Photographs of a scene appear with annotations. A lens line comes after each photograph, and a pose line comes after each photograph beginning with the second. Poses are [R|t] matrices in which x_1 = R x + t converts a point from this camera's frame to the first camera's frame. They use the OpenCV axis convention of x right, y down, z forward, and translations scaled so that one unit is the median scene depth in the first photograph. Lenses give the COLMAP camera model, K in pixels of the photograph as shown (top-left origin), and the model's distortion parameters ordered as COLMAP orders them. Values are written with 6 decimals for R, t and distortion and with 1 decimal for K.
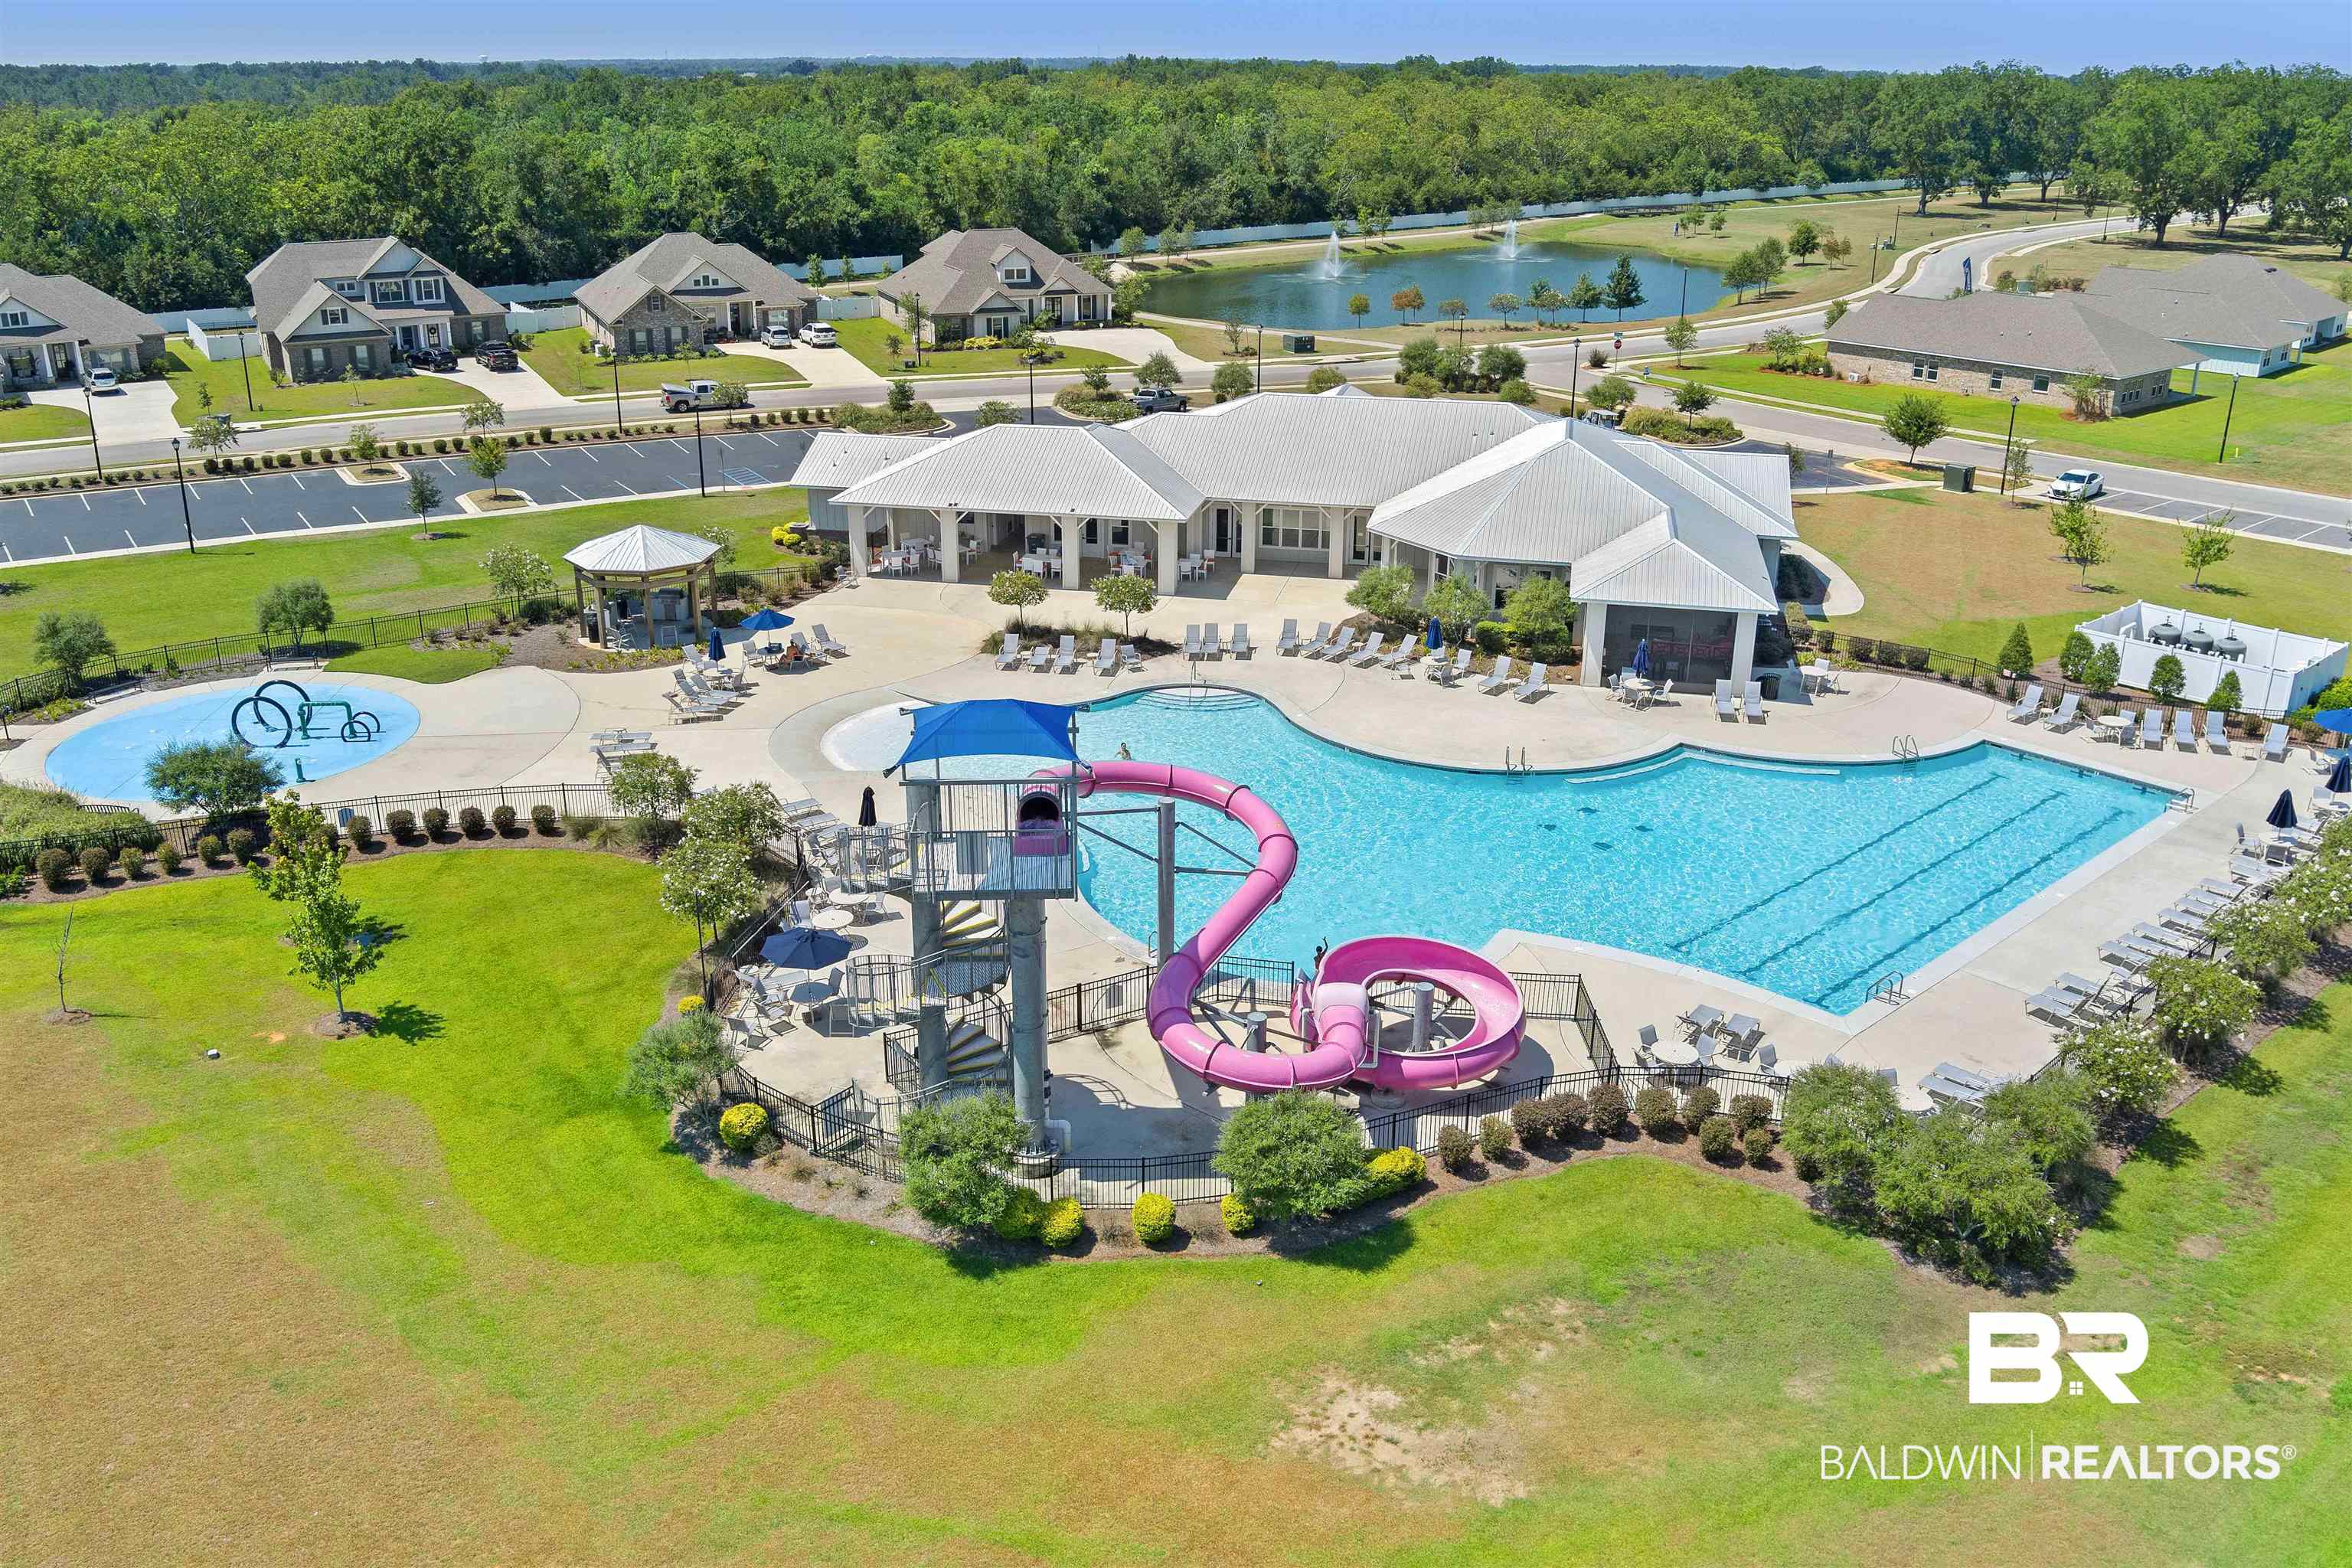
lens RADIAL K [[1893.4, 0, 1188.7], [0, 1893.4, 779.4], [0, 0, 1]] dist [-0.085071, 0.035738]
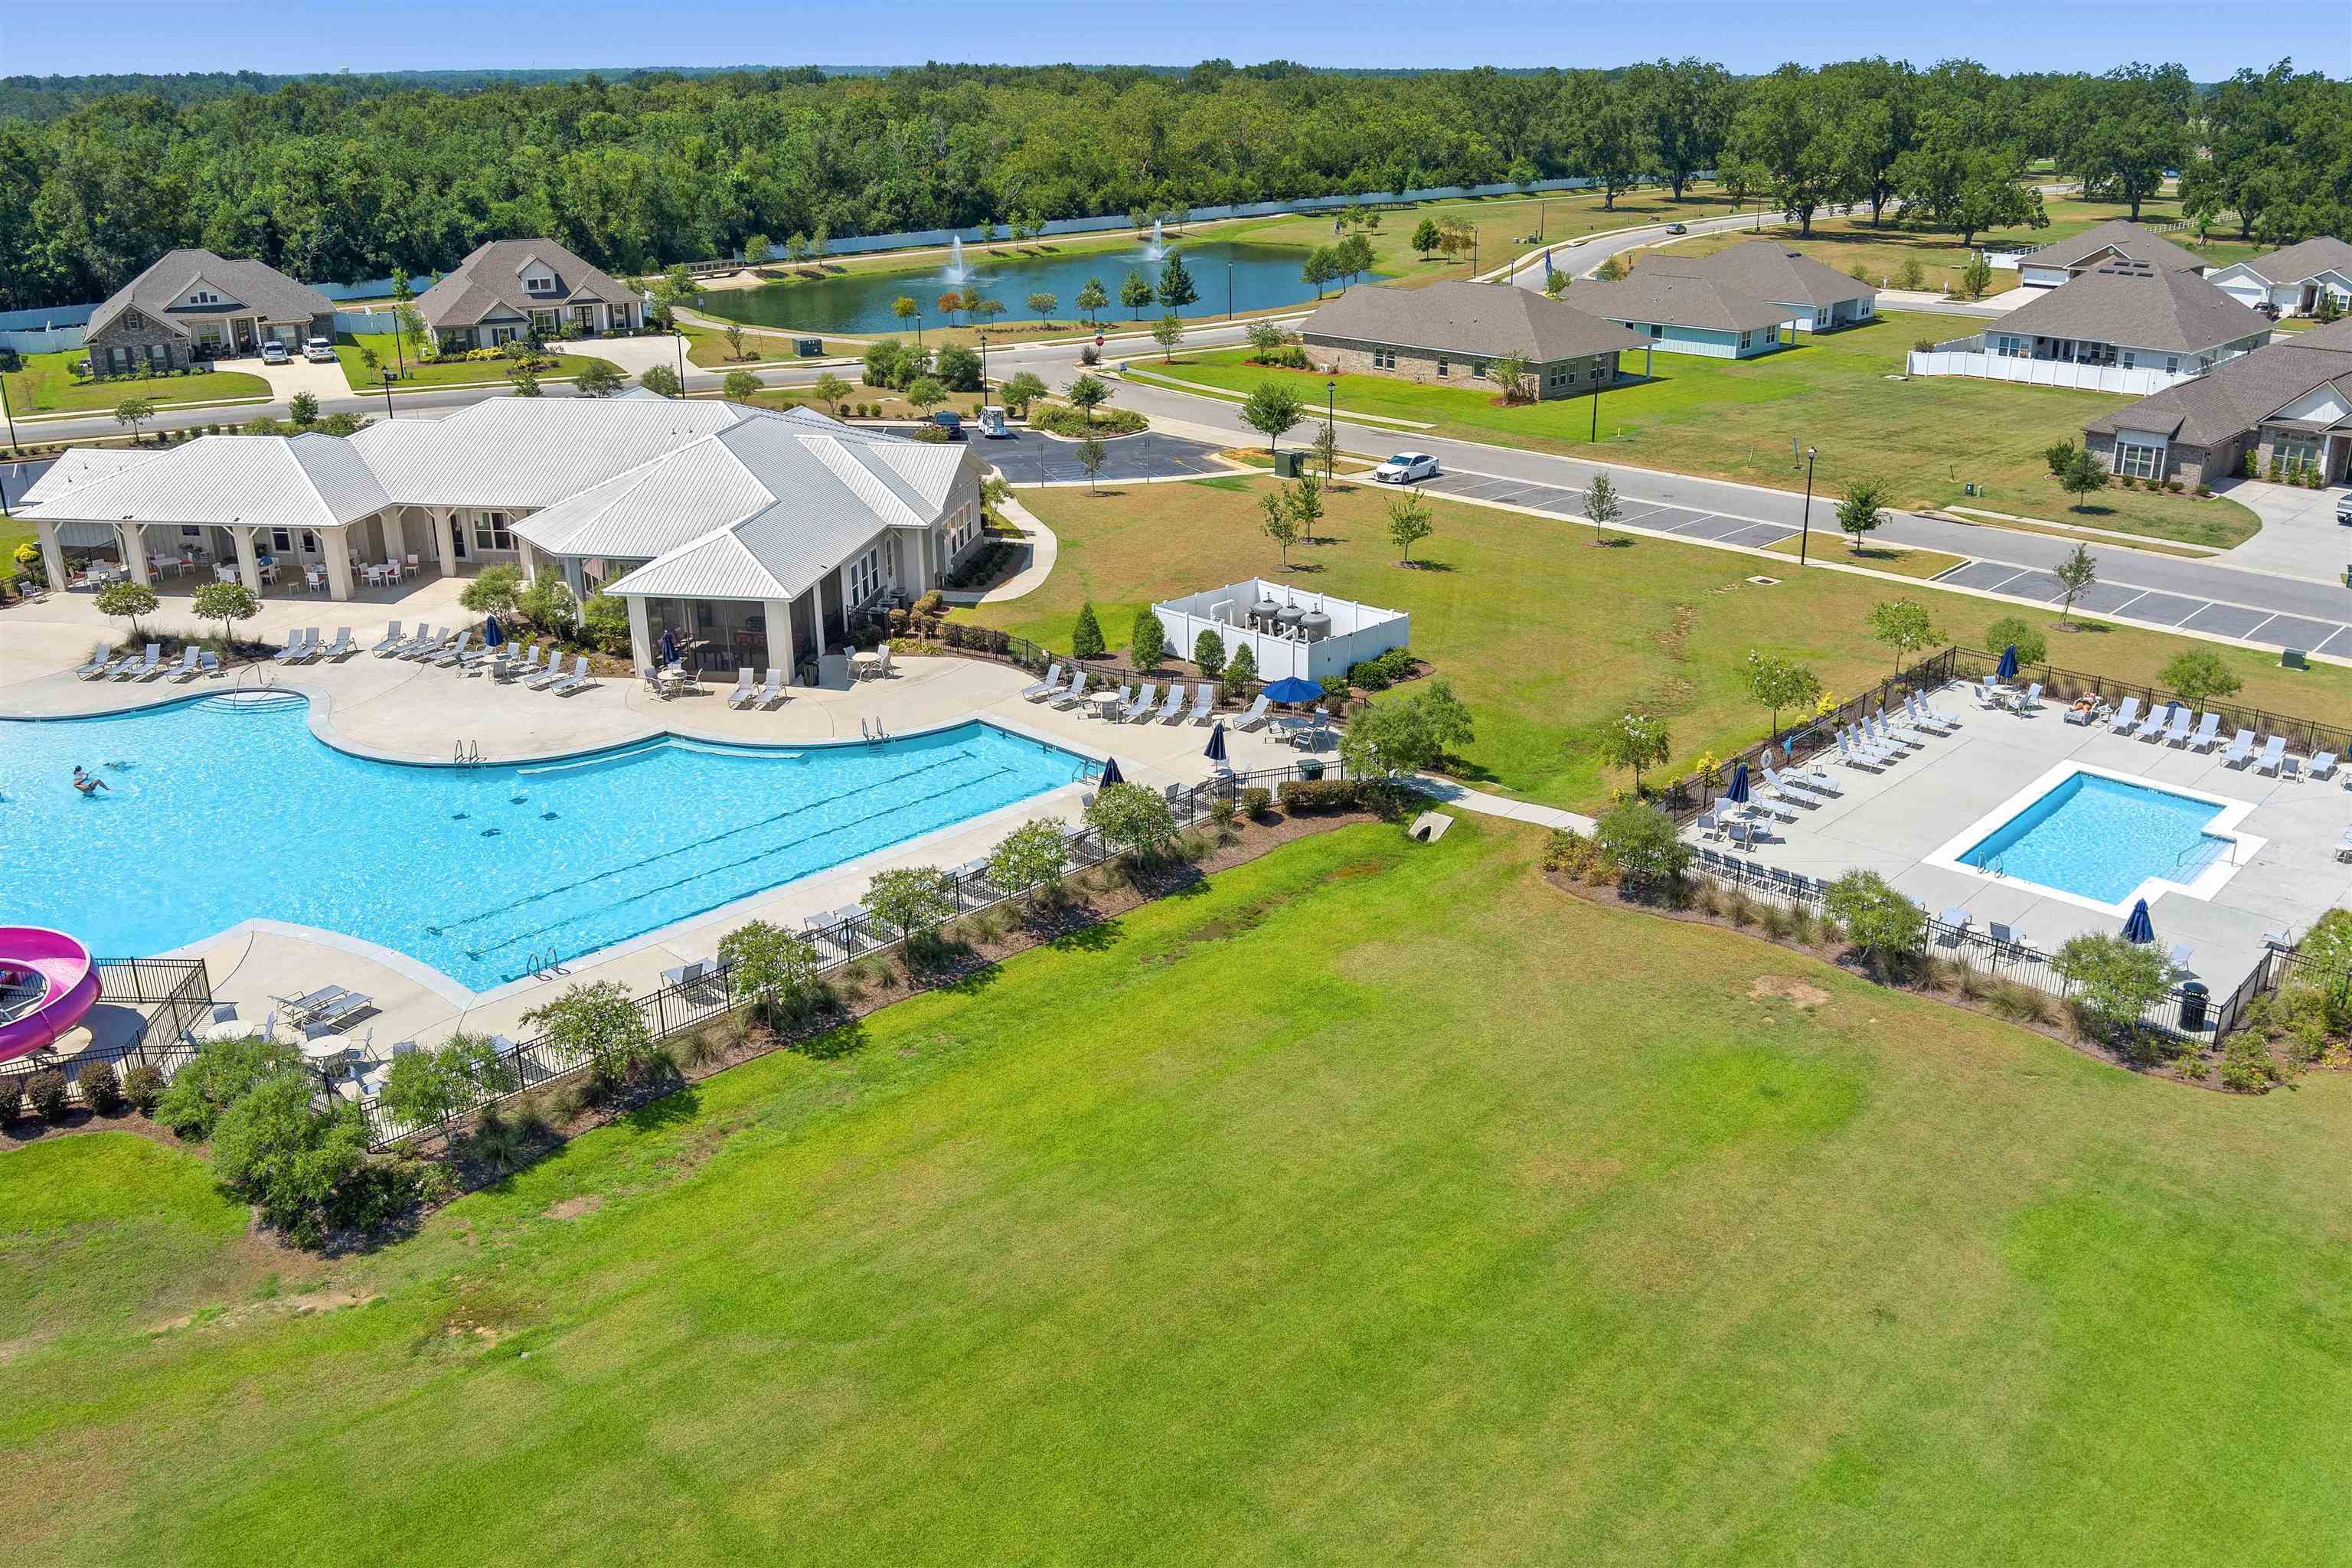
lens RADIAL K [[1893.4, 0, 1188.7], [0, 1893.4, 779.4], [0, 0, 1]] dist [-0.085071, 0.035738]
pose [[0.997150, -0.029438, 0.069465, 0.122445], [0.029631, 0.999559, -0.001753, 0.004373], [-0.069383, 0.003807, 0.997583, -0.008240]]
